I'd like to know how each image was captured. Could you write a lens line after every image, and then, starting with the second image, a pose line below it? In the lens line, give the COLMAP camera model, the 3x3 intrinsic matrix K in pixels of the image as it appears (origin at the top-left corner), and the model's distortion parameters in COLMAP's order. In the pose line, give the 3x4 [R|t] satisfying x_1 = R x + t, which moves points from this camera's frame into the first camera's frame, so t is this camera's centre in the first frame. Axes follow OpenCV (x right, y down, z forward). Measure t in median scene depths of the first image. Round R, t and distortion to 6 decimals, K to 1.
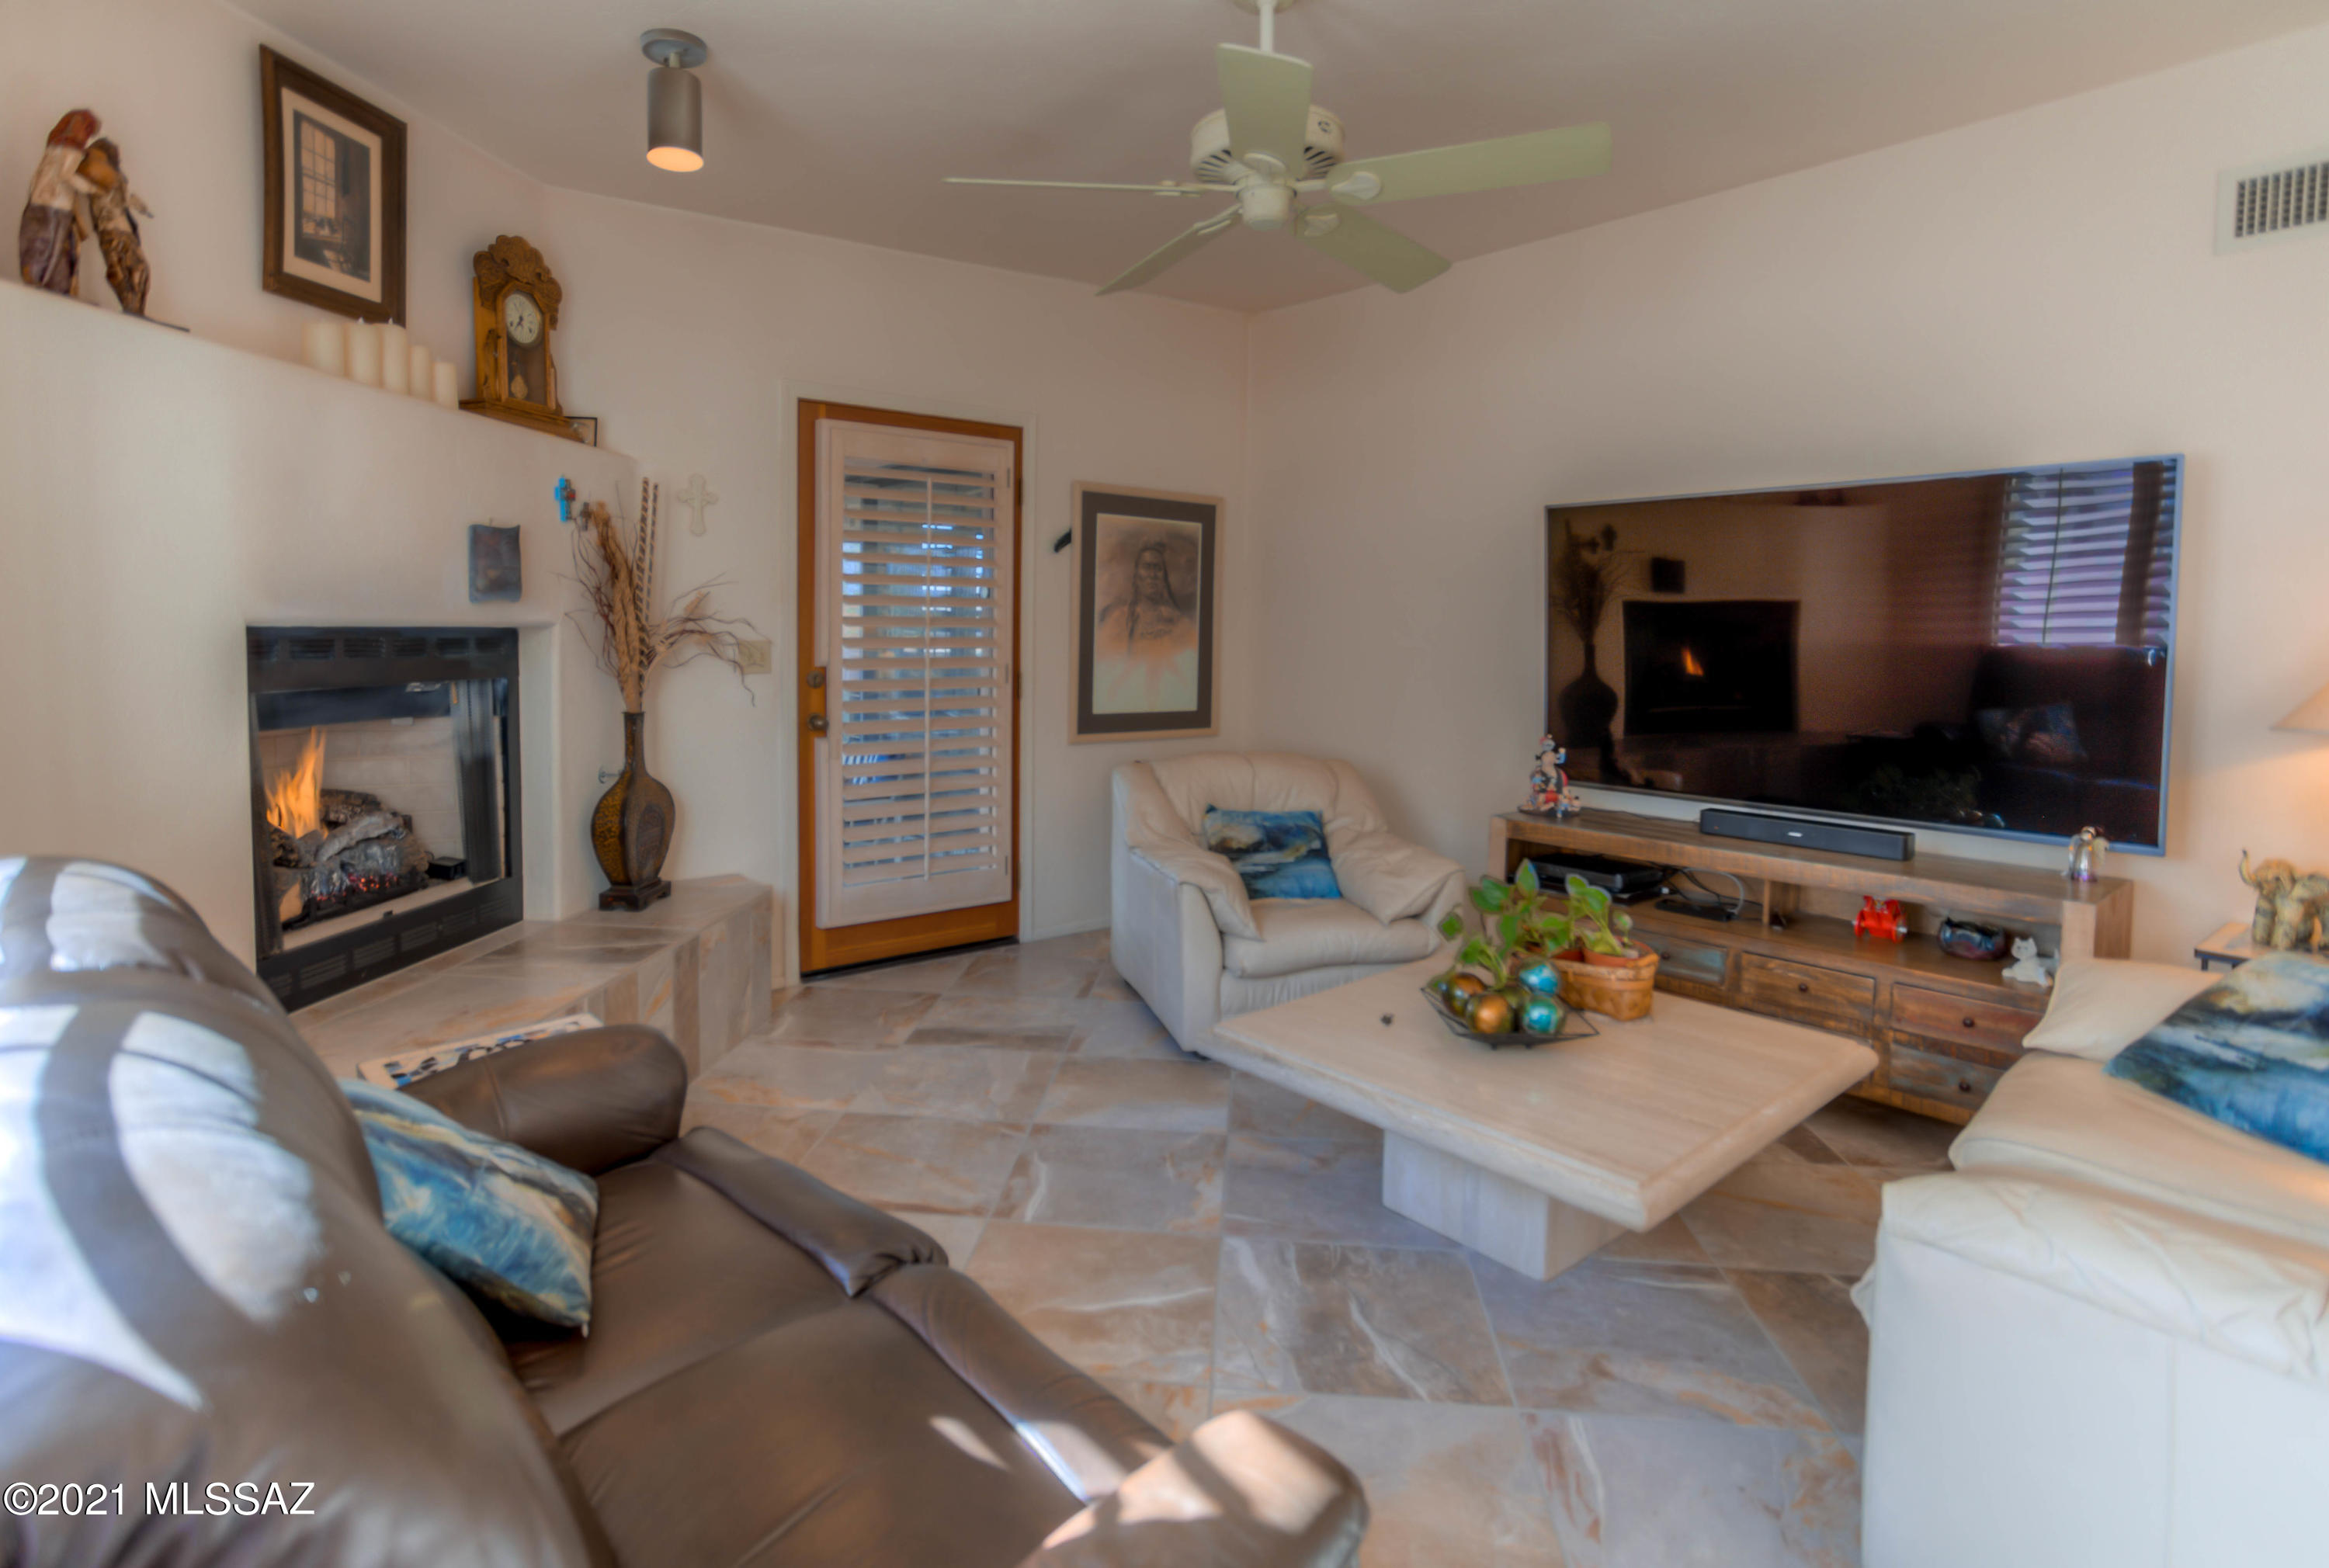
lens RADIAL K [[1159.4, 0, 1123.8], [0, 1159.4, 686.3], [0, 0, 1]] dist [-0.039170, 0.013029]
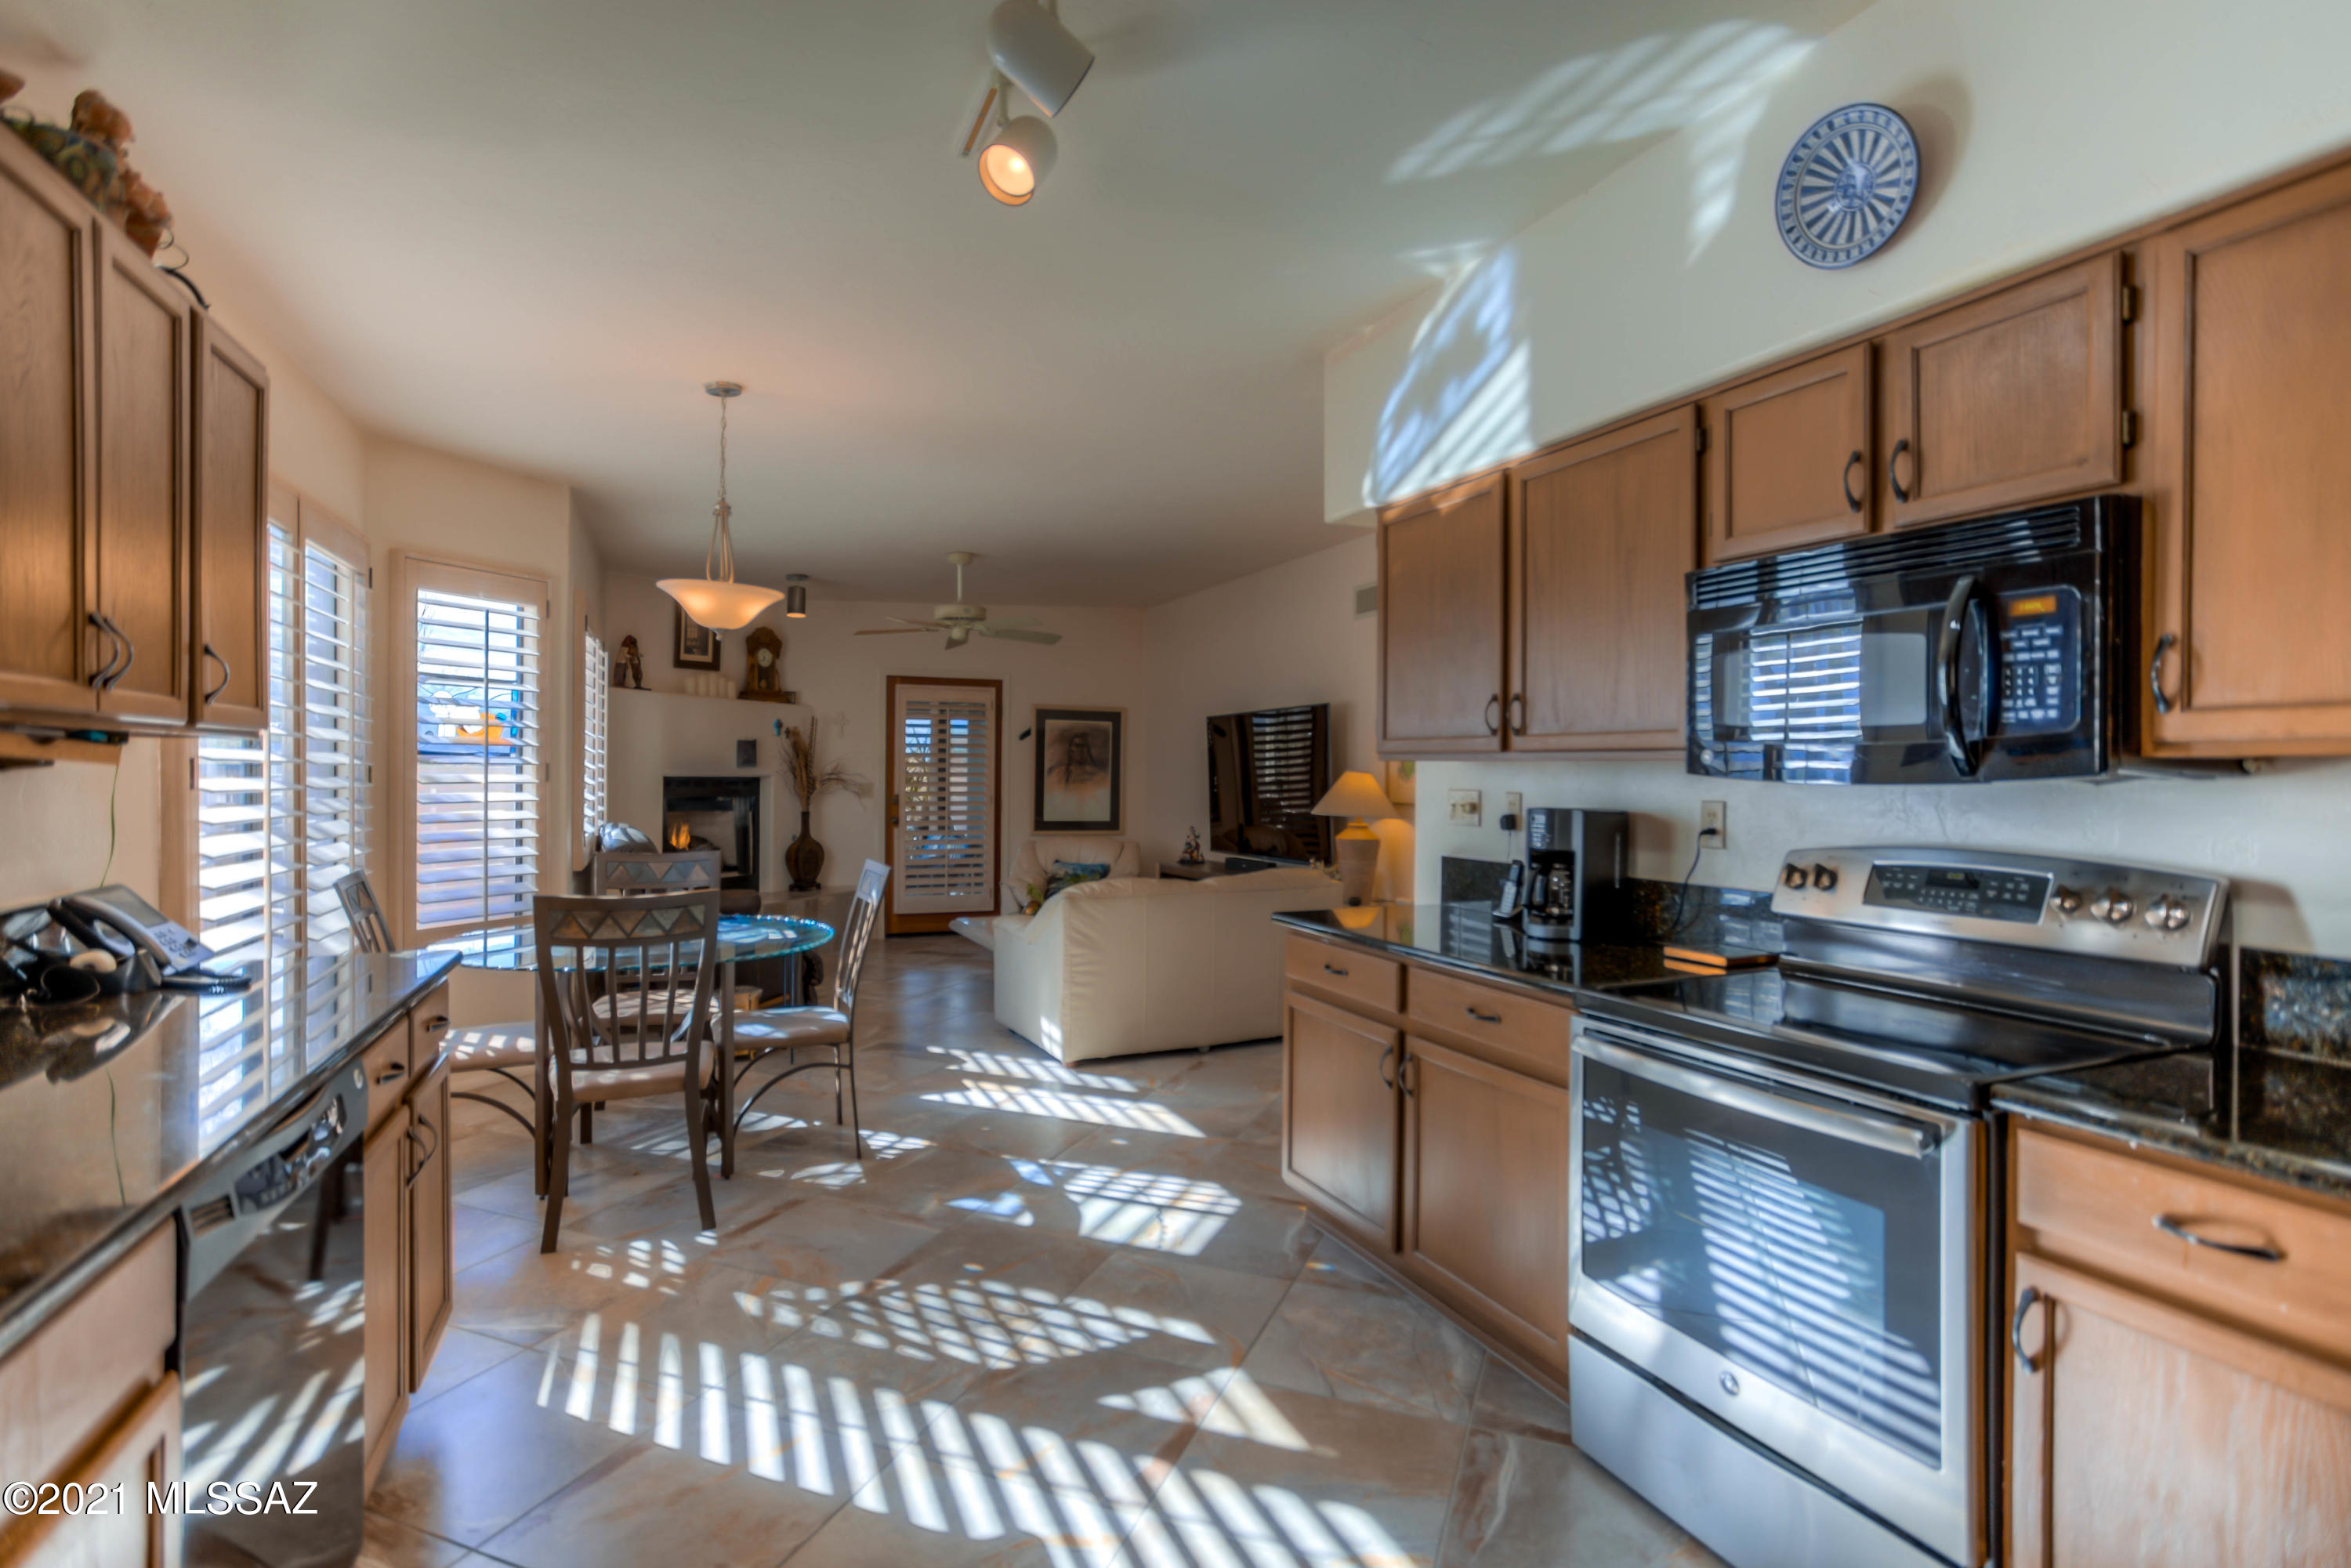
lens RADIAL K [[1170.3, 0, 1205.4], [0, 1170.3, 775.0], [0, 0, 1]] dist [-0.039170, 0.013029]
pose [[0.970657, -0.004854, -0.240418, 0.899080], [-0.008506, 0.998477, -0.054502, 0.065249], [0.240316, 0.054948, 0.969138, -1.085862]]
